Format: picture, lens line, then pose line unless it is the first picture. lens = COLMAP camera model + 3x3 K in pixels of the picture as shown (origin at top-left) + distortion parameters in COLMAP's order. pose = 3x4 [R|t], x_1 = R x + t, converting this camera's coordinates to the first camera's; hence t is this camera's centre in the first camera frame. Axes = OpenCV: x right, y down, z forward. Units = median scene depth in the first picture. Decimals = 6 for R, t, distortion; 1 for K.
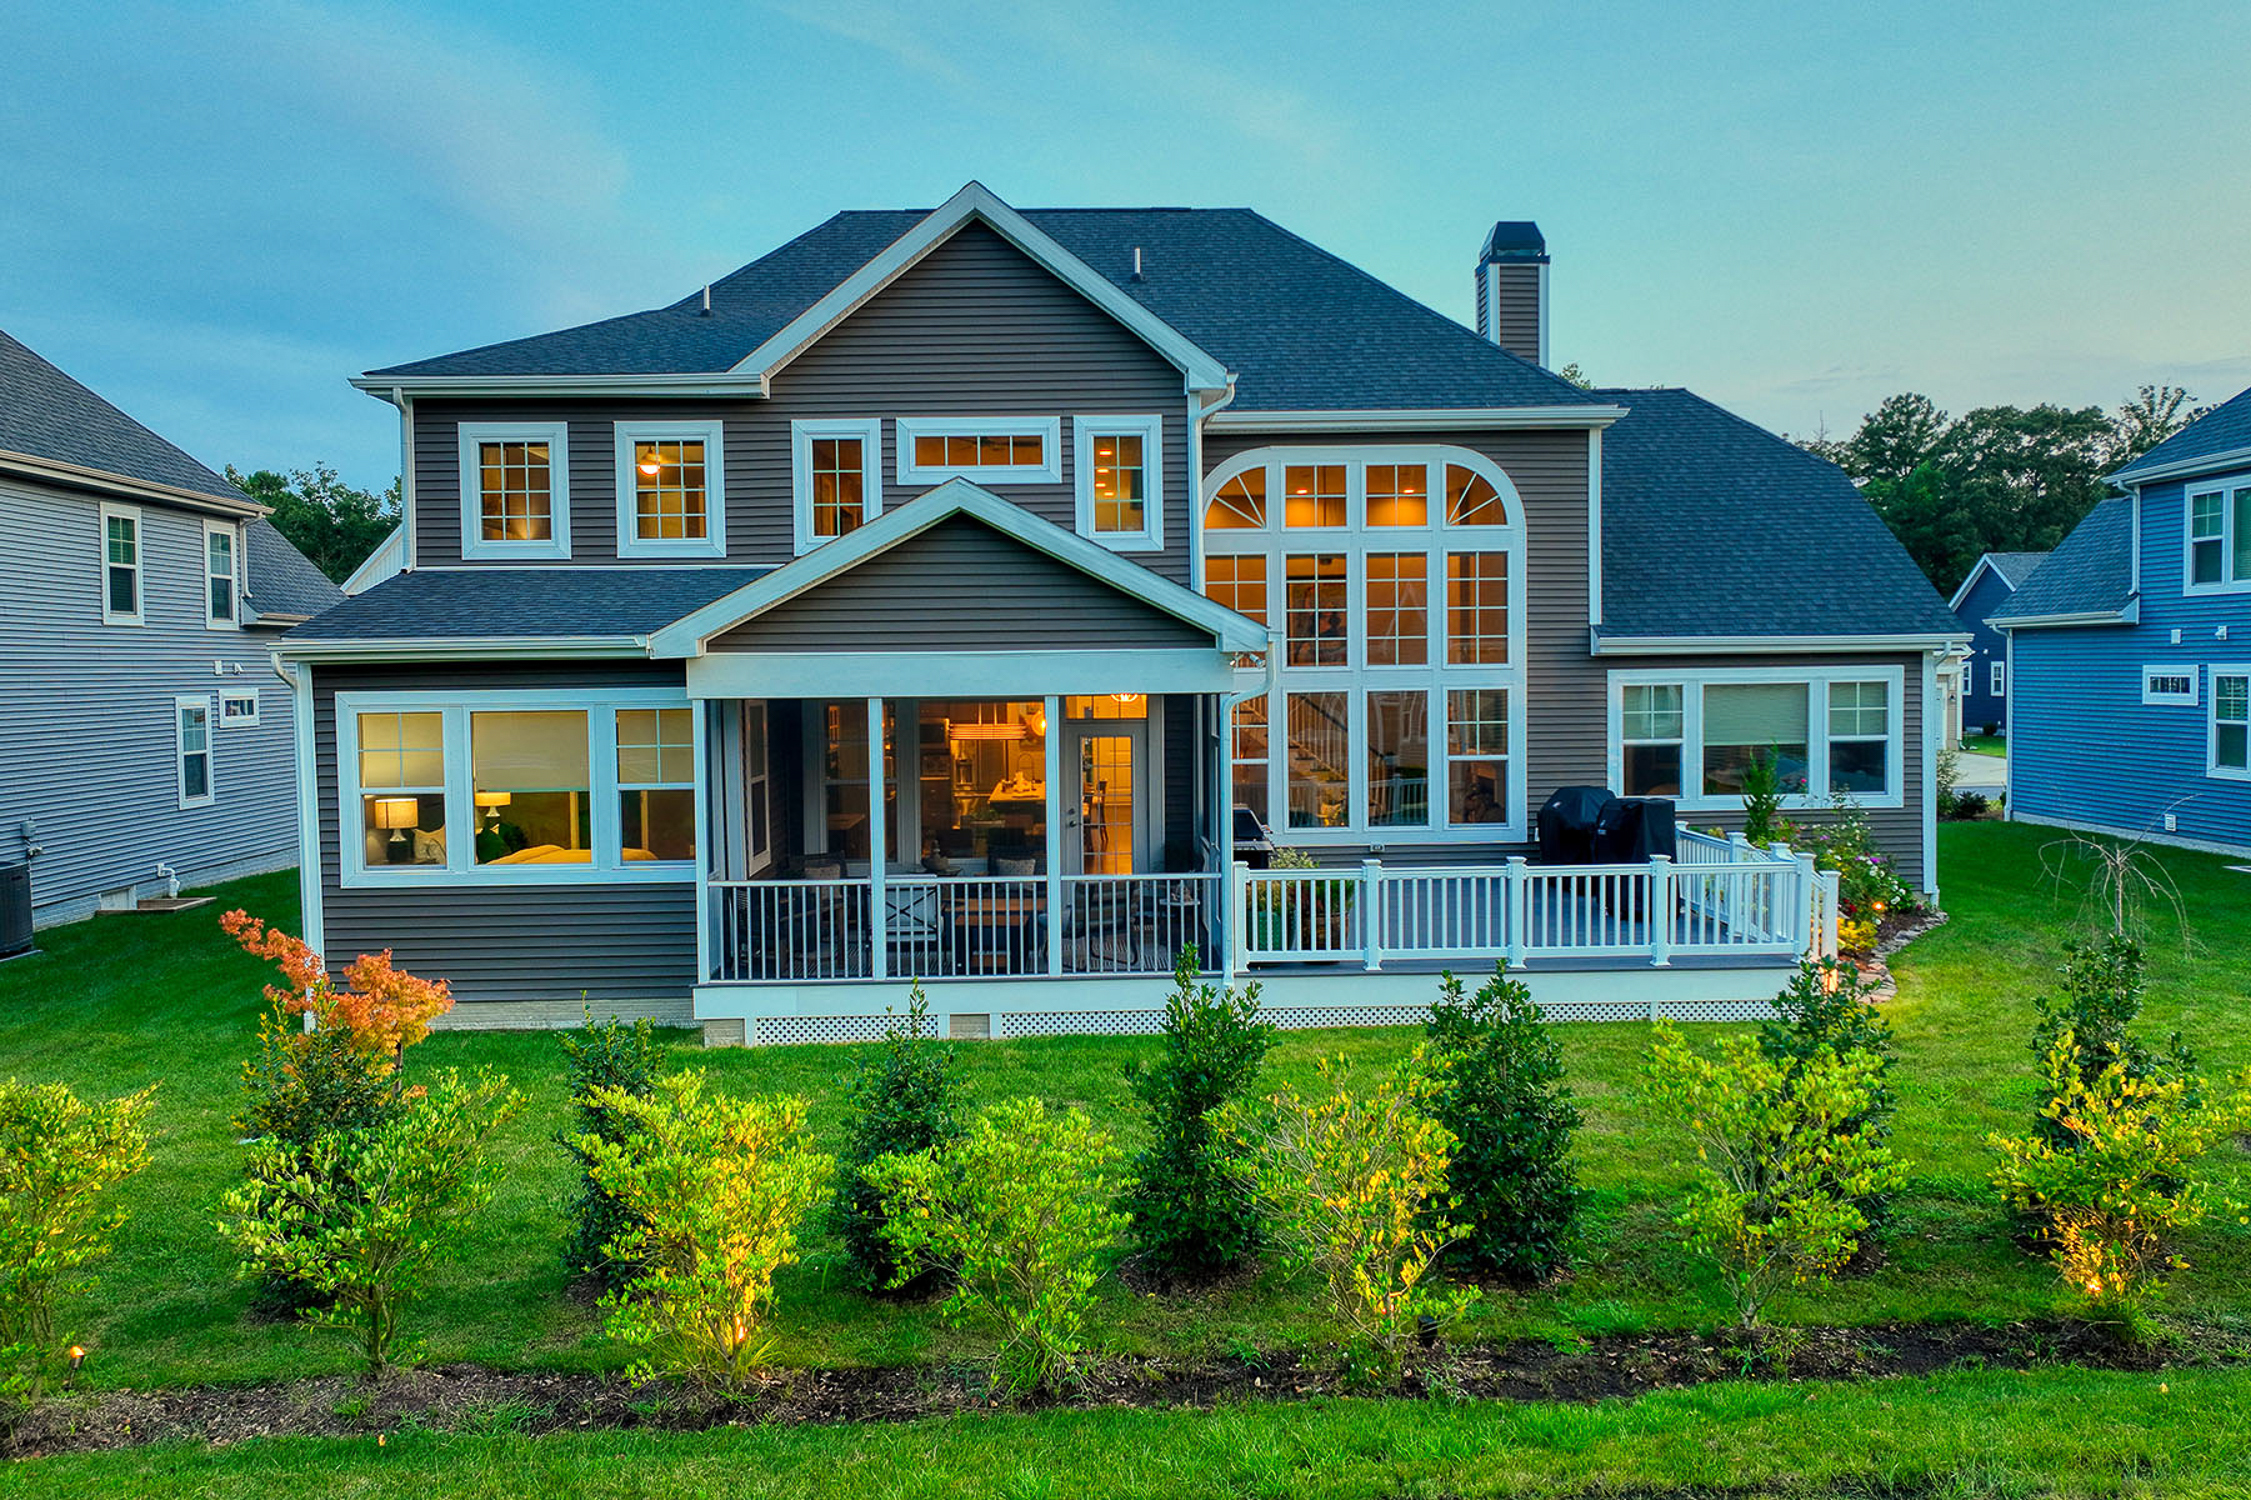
lens RADIAL K [[1781.7, 0, 1132.9], [0, 1781.7, 748.1], [0, 0, 1]] dist [0.001200, 0.002655]
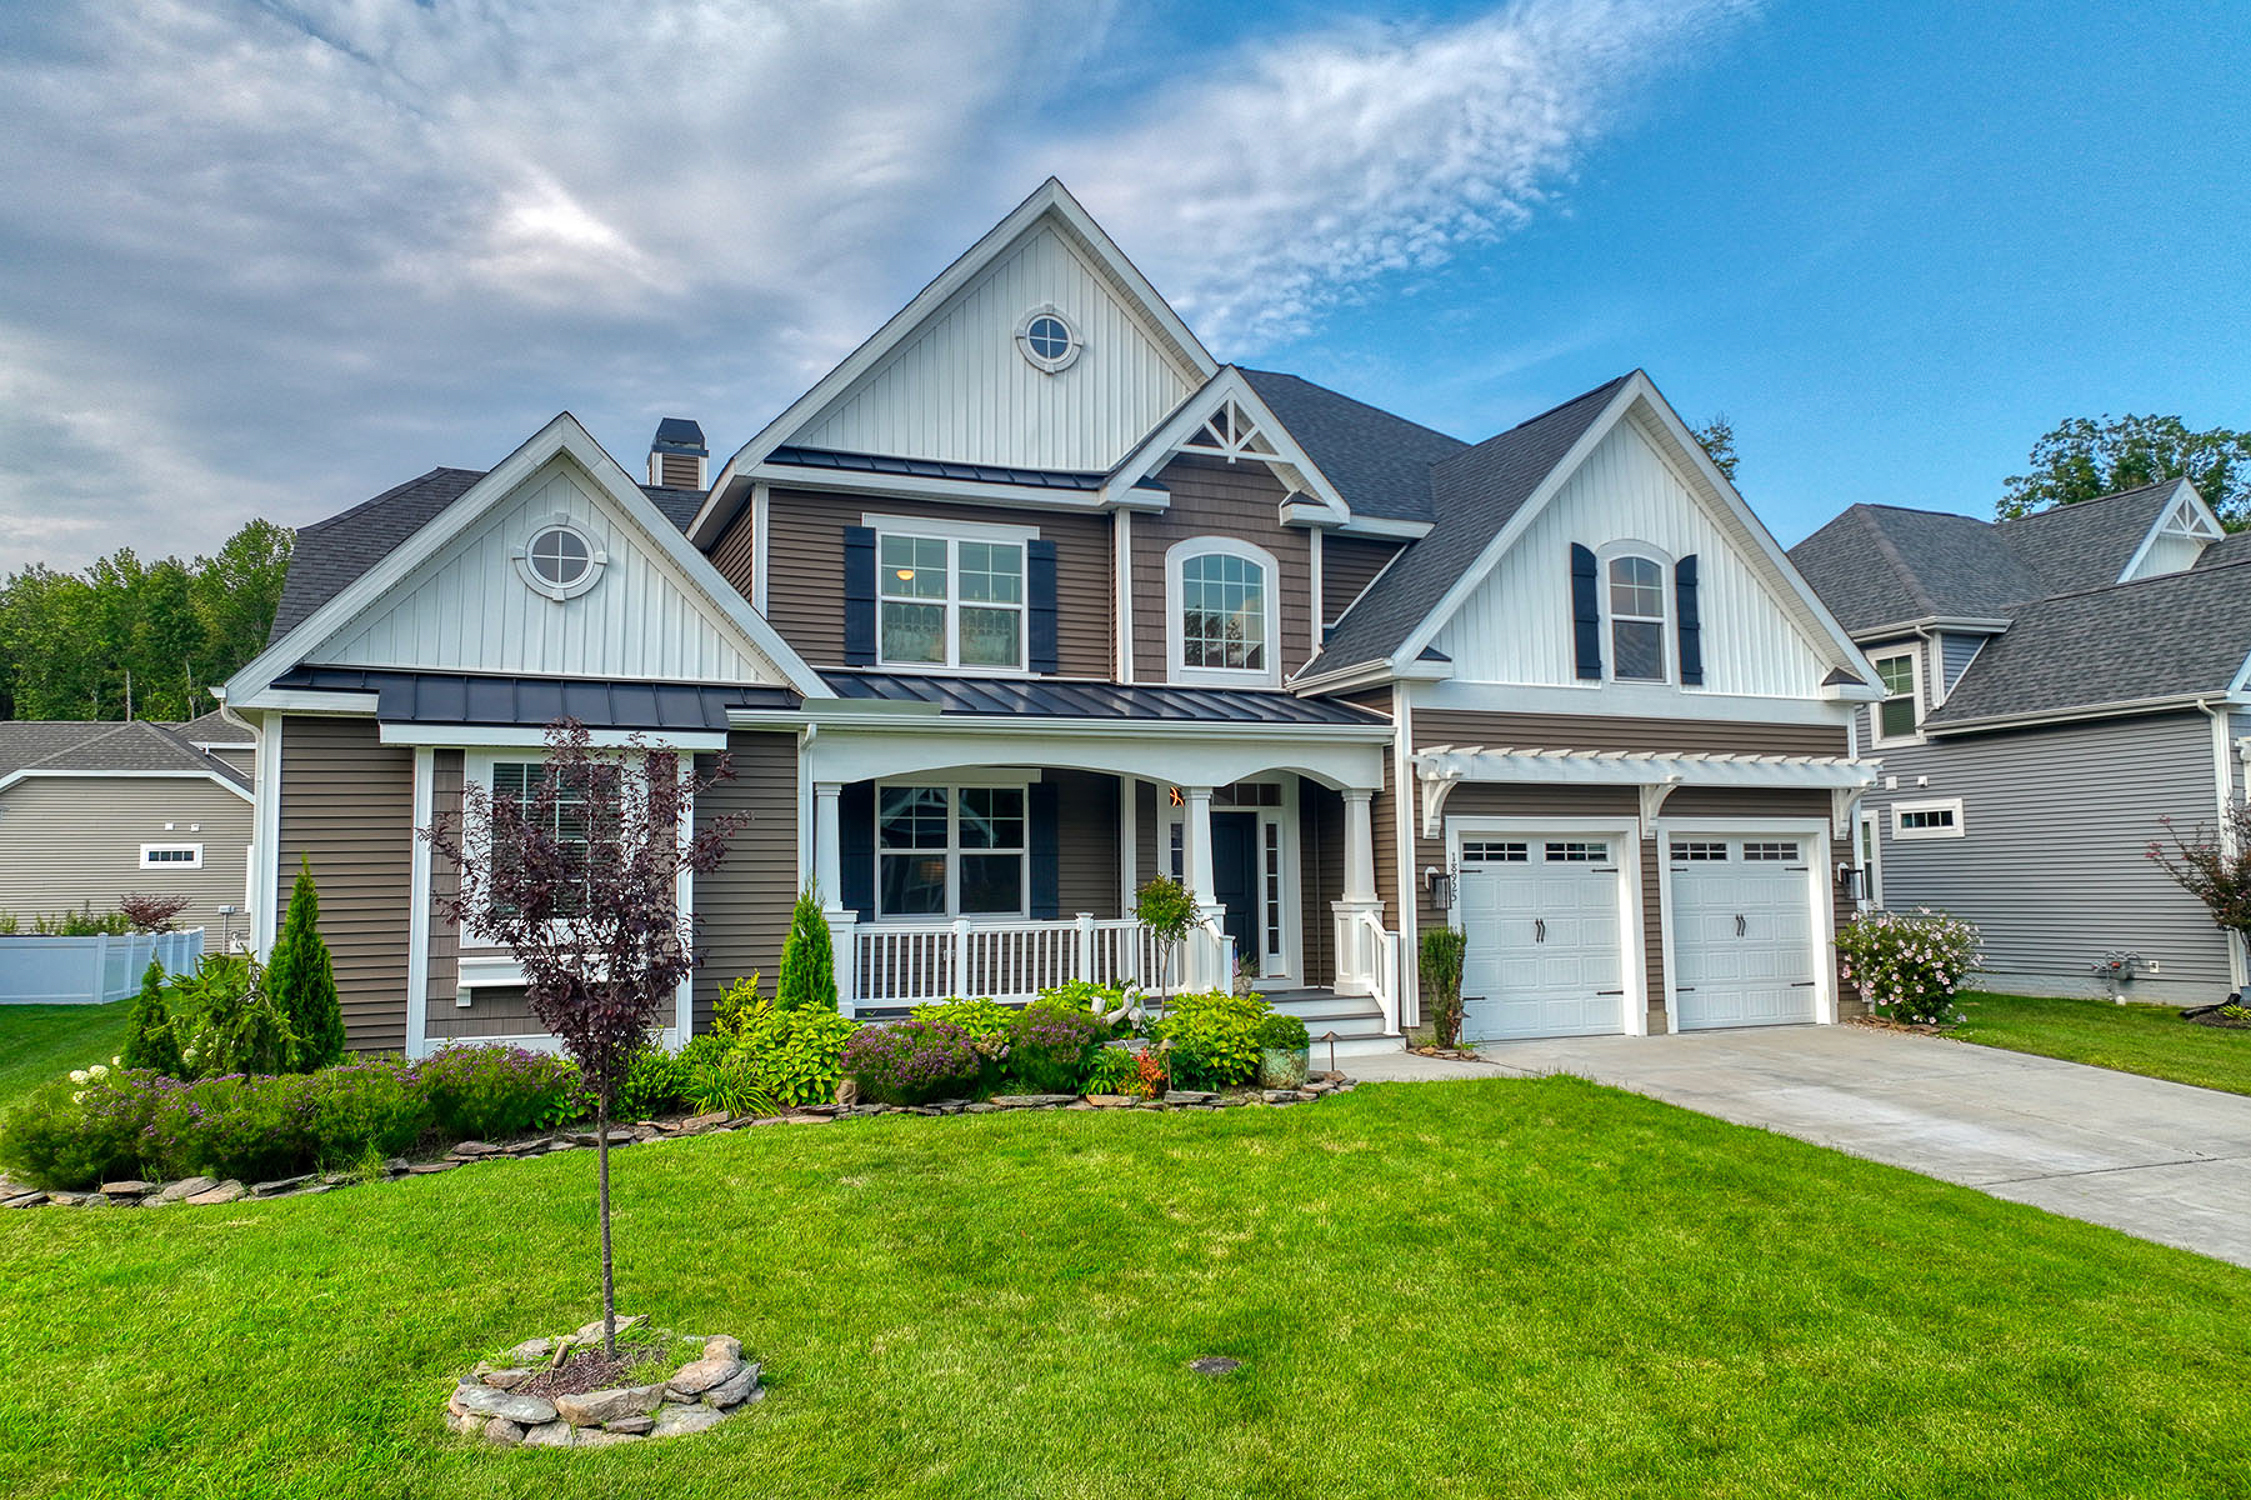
lens RADIAL K [[1579.0, 0, 1132.0], [0, 1579.0, 743.2], [0, 0, 1]] dist [-0.003866, 0.016818]
pose [[-0.932219, -0.006509, -0.361836, 0.343174], [0.011163, 0.998845, -0.046727, -0.039255], [0.361722, -0.047599, -0.931070, 2.292004]]
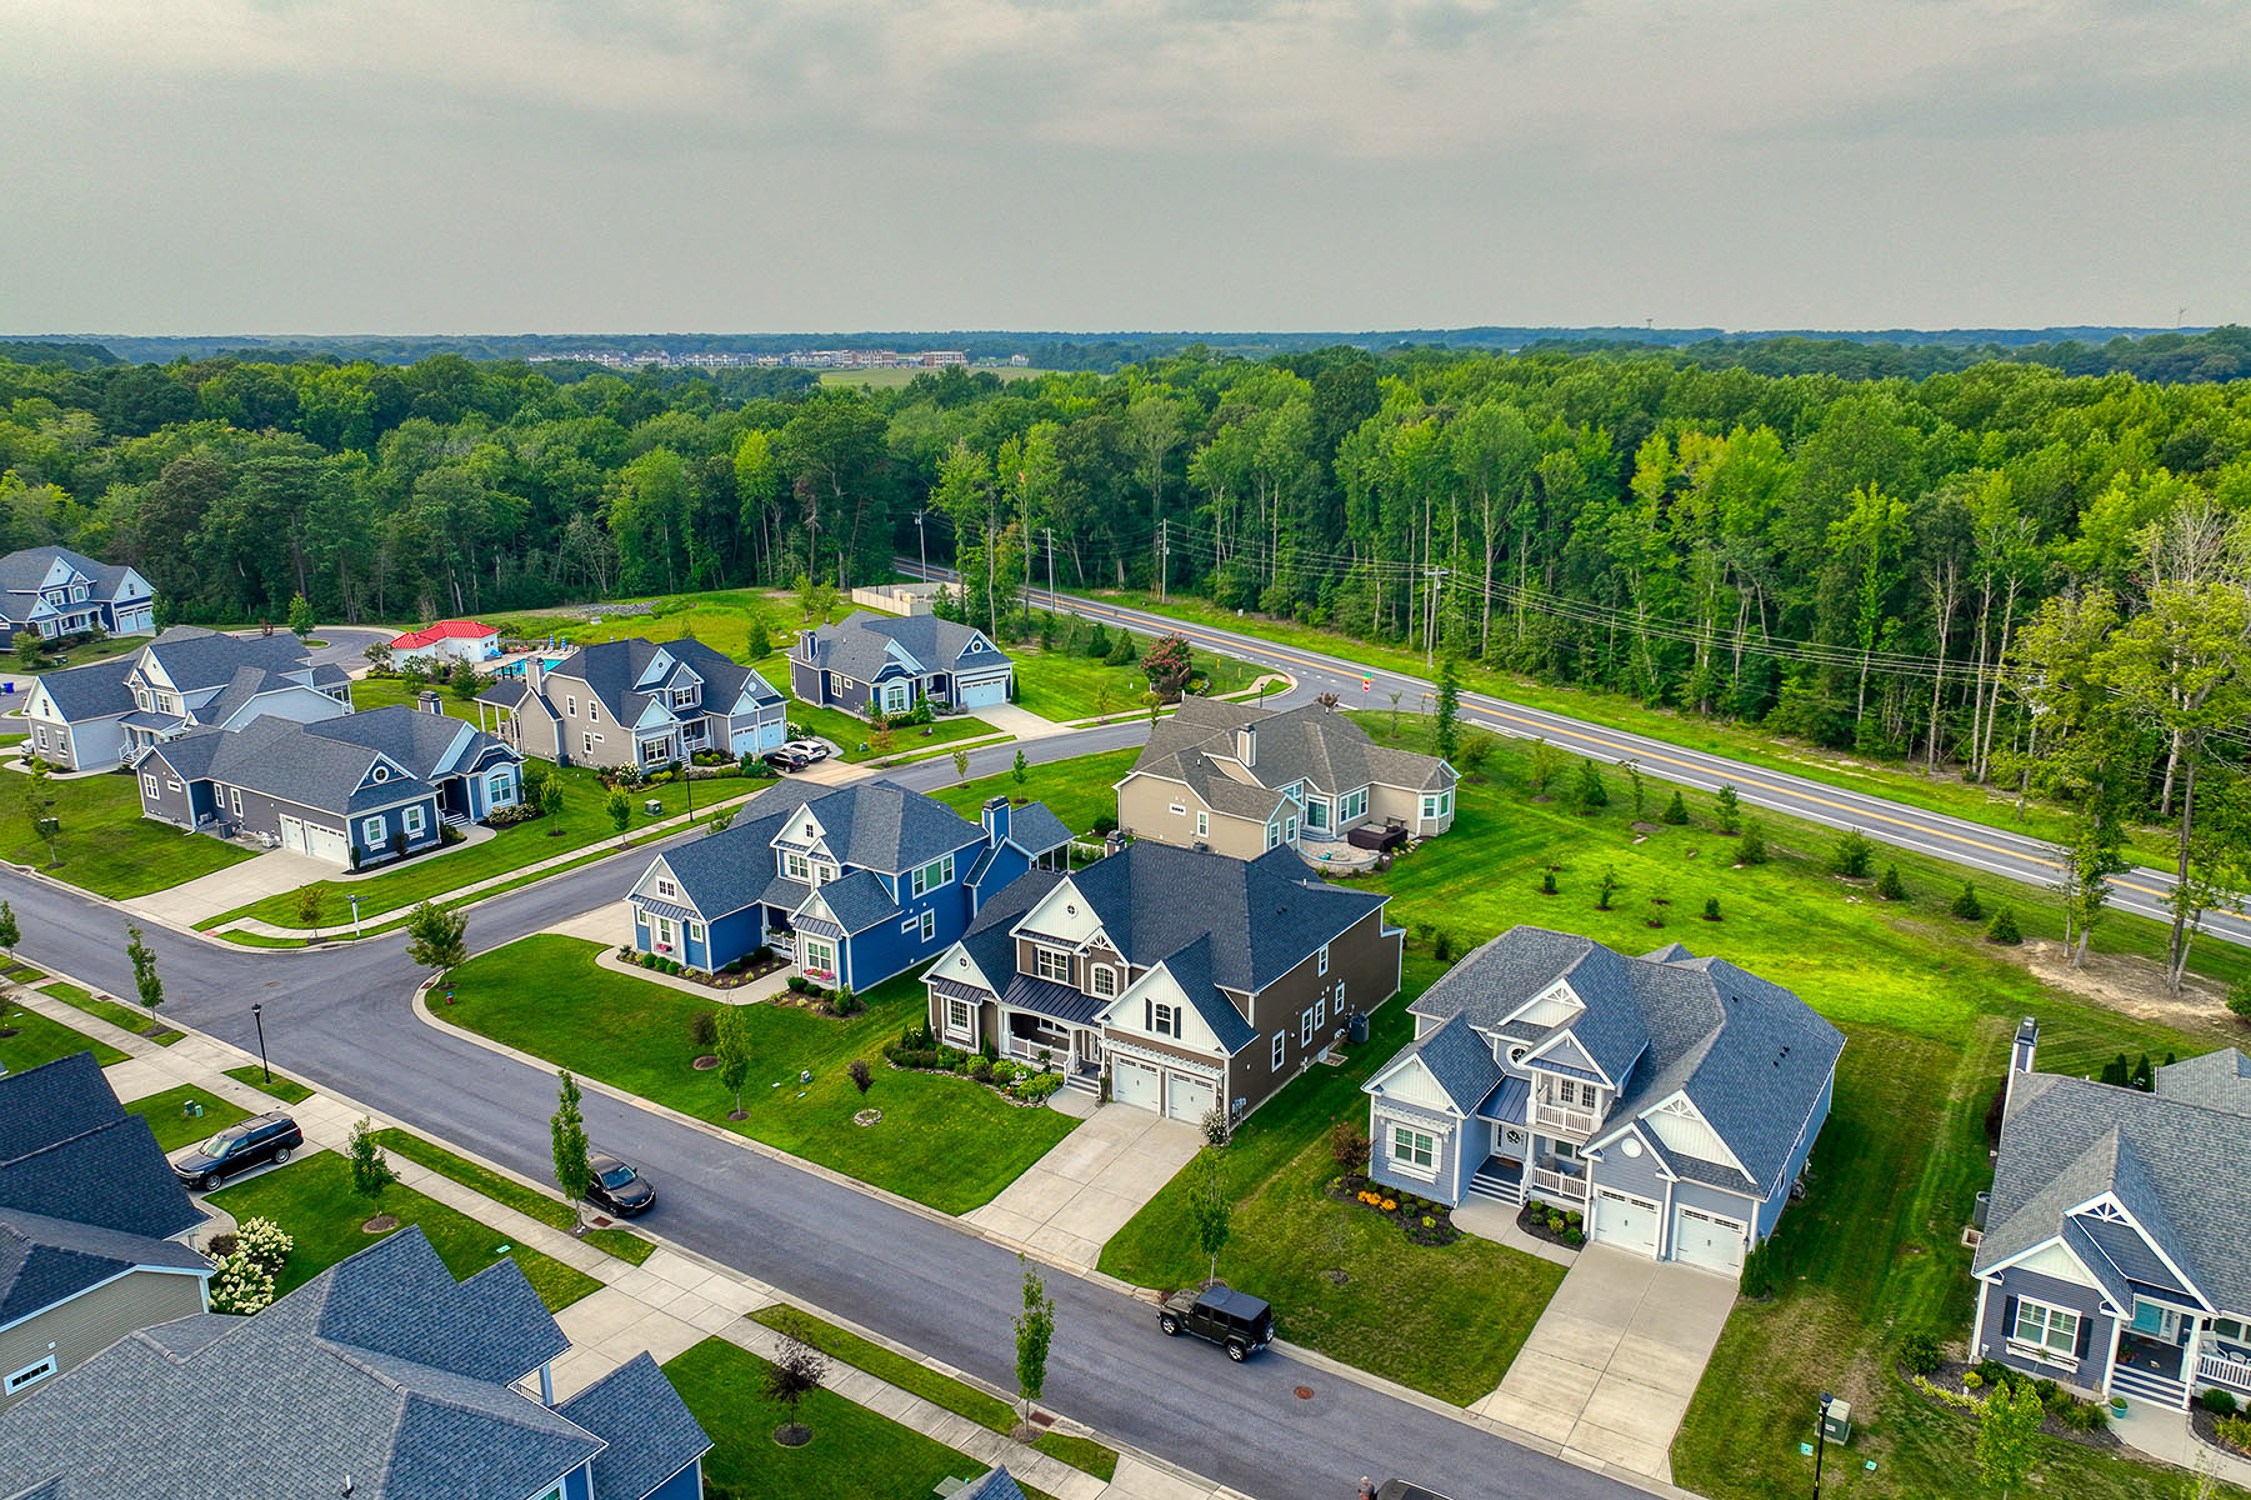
lens RADIAL K [[1579.0, 0, 1131.0], [0, 1579.0, 736.3], [0, 0, 1]] dist [-0.003866, 0.016818]
pose [[-0.818233, -0.124469, 0.561251, -1.930775], [0.042121, 0.960676, 0.274457, -1.610160], [-0.573342, 0.248210, -0.780814, 4.052793]]
